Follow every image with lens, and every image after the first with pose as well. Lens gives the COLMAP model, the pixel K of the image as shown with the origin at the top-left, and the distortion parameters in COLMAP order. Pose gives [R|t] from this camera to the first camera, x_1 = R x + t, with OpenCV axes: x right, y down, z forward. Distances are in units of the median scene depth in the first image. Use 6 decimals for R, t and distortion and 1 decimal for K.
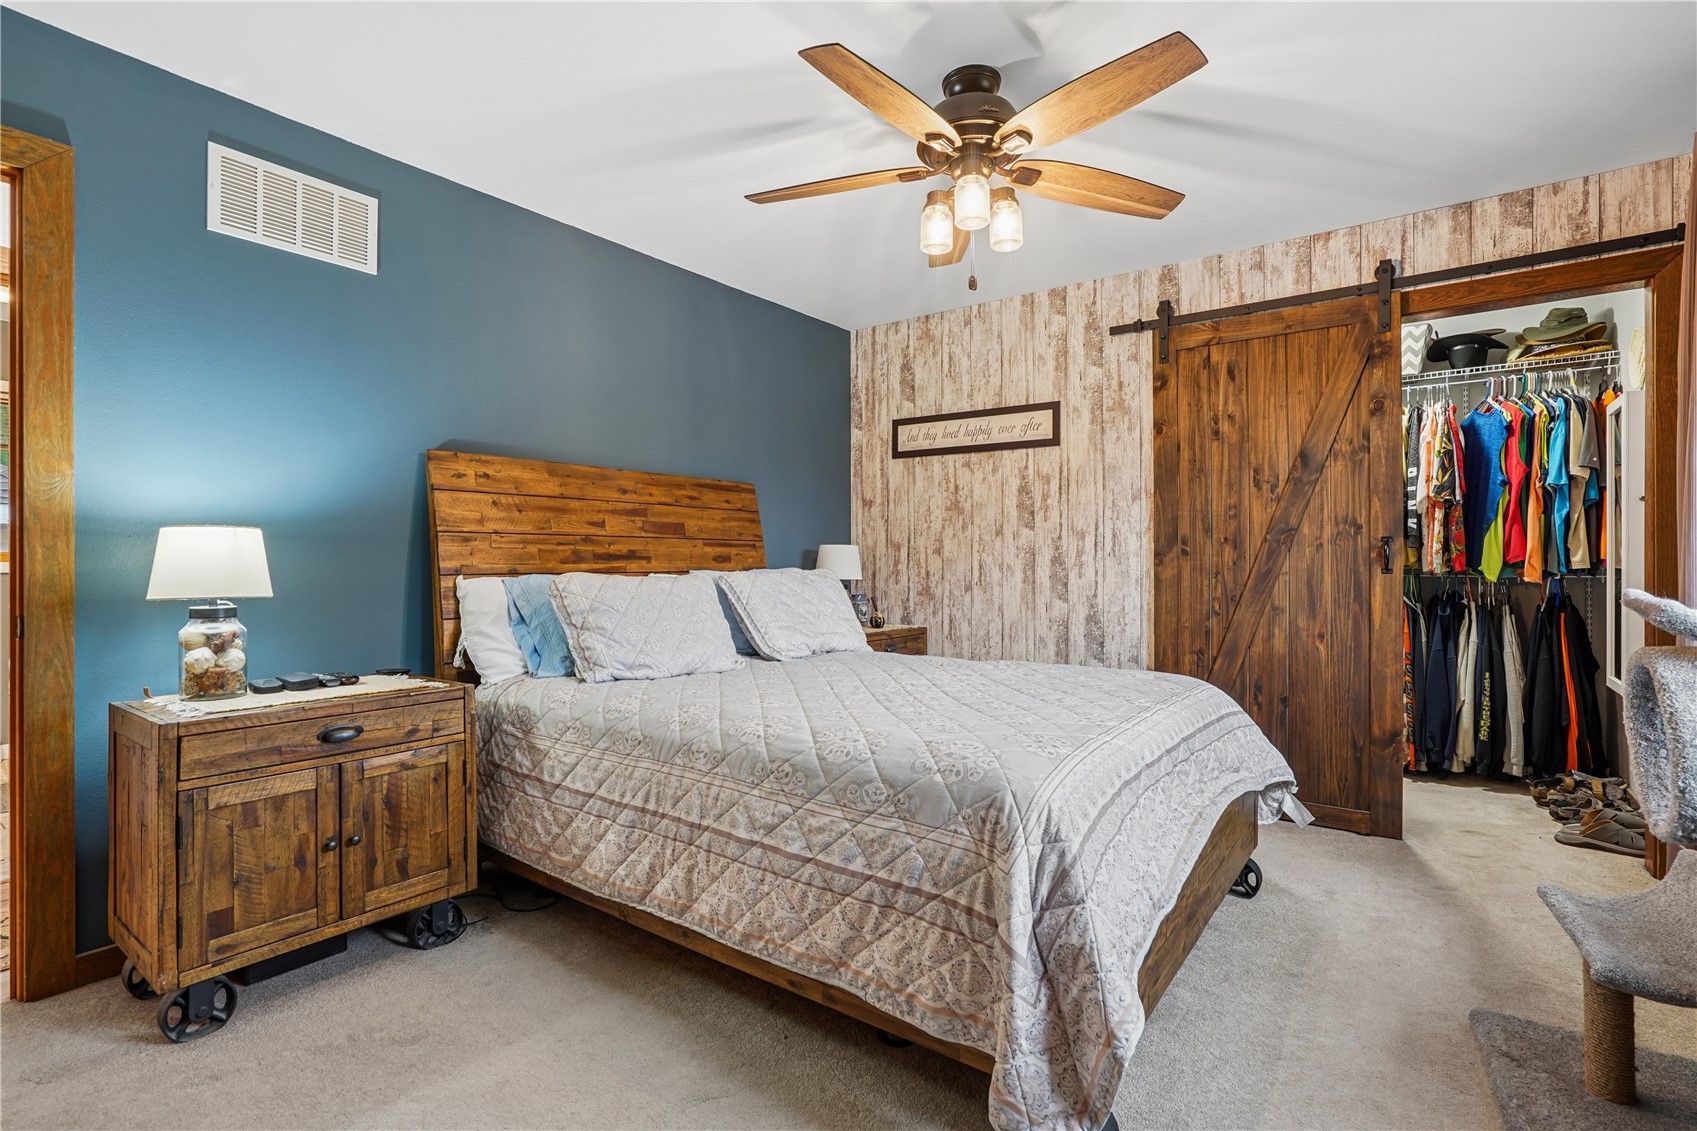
lens RADIAL K [[804.0, 0, 855.1], [0, 804.0, 560.0], [0, 0, 1]] dist [-0.047479, 0.017998]
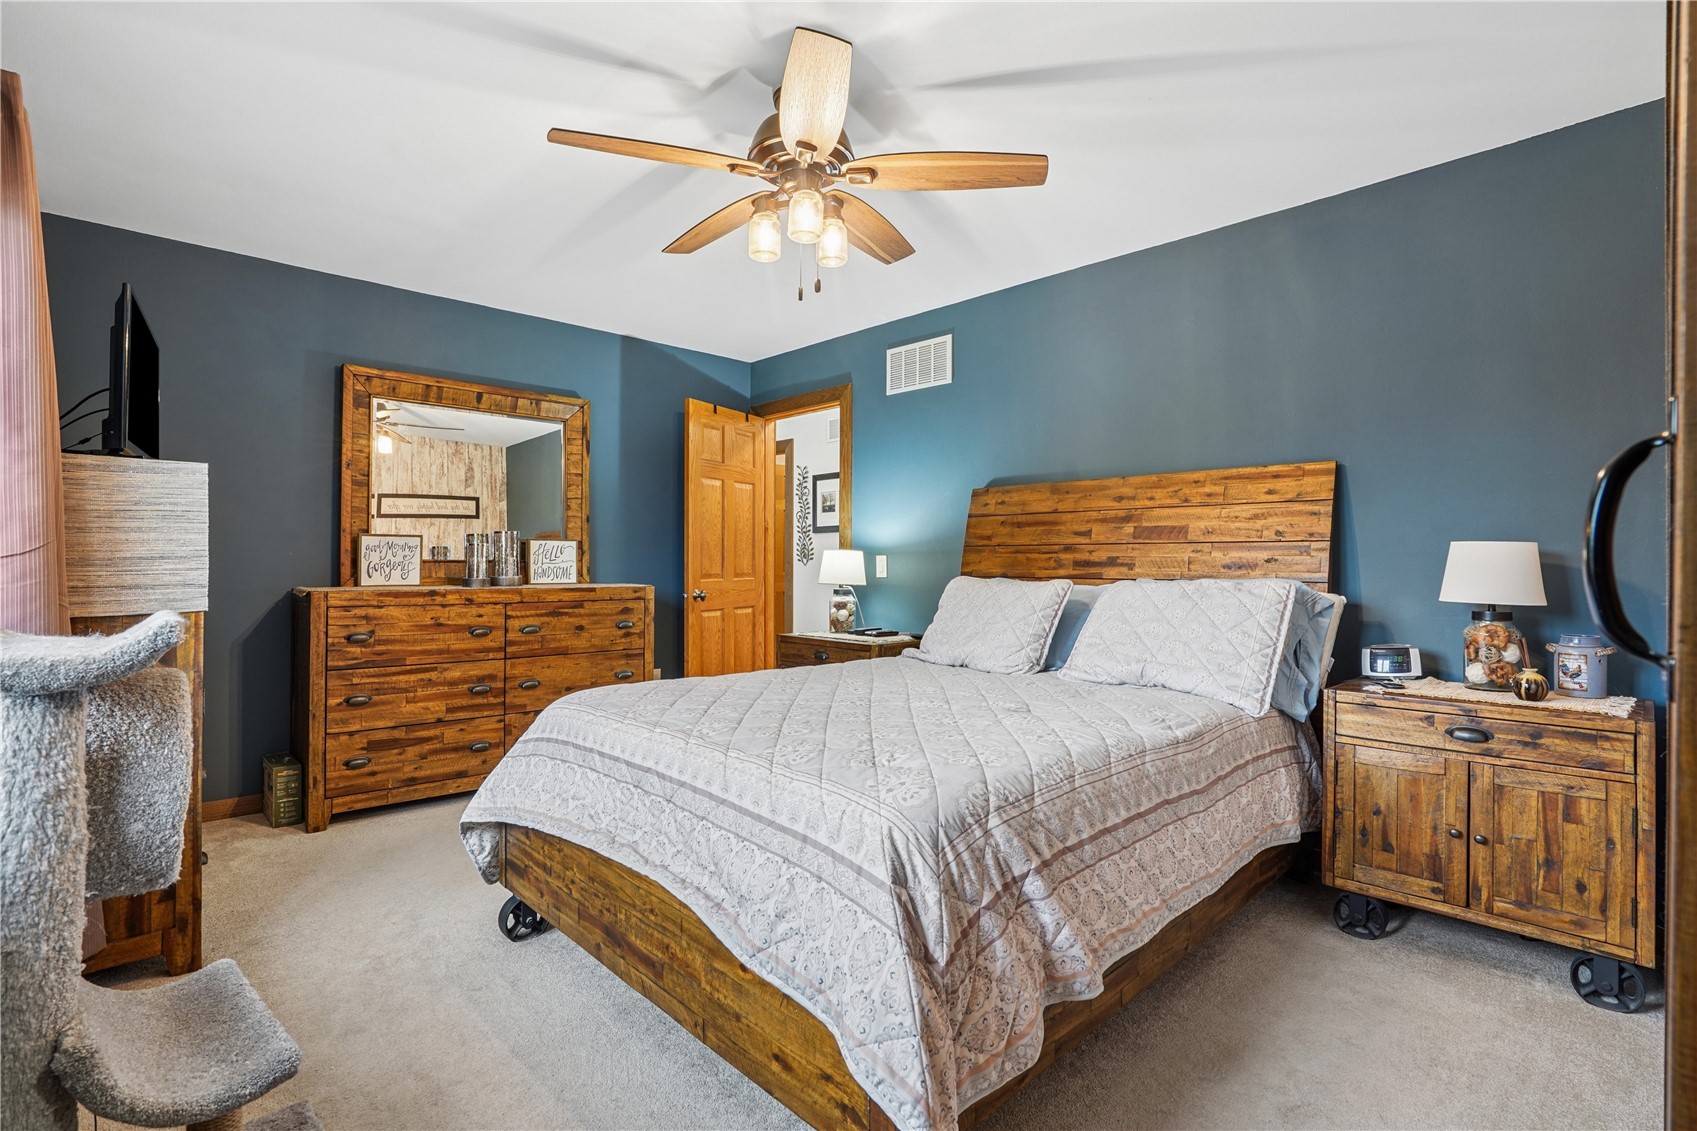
lens RADIAL K [[804.0, 0, 859.2], [0, 804.0, 555.8], [0, 0, 1]] dist [-0.047479, 0.017998]
pose [[-0.187160, 0.002709, -0.982326, 0.809896], [0.007393, 0.999972, 0.001349, -0.018565], [0.982302, -0.007010, -0.187175, 0.916270]]
